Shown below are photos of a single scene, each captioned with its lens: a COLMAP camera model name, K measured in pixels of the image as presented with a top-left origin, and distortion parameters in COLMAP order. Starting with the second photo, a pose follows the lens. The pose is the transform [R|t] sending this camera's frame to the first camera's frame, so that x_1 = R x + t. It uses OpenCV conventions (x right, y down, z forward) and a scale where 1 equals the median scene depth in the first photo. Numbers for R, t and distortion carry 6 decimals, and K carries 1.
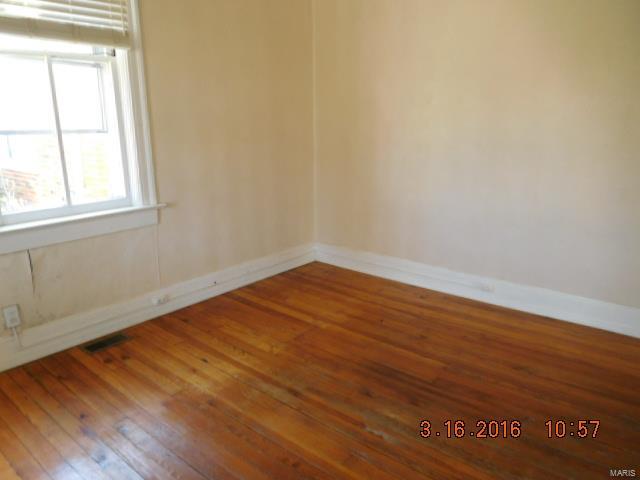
lens RADIAL K [[481.7, 0, 320.5], [0, 481.7, 238.9], [0, 0, 1]] dist [0.008987, -0.013523]
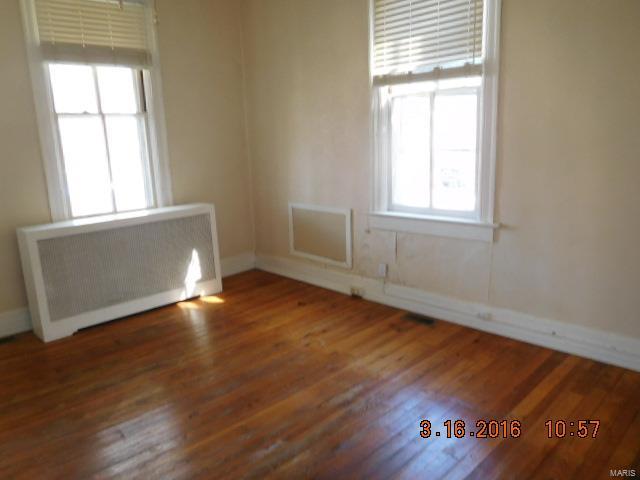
lens RADIAL K [[481.7, 0, 320.0], [0, 481.7, 238.9], [0, 0, 1]] dist [0.008987, -0.013523]
pose [[-0.101013, 0.209133, -0.972656, 0.754779], [-0.210960, 0.950922, 0.226369, -0.211290], [0.972261, 0.228058, -0.051937, 0.767077]]
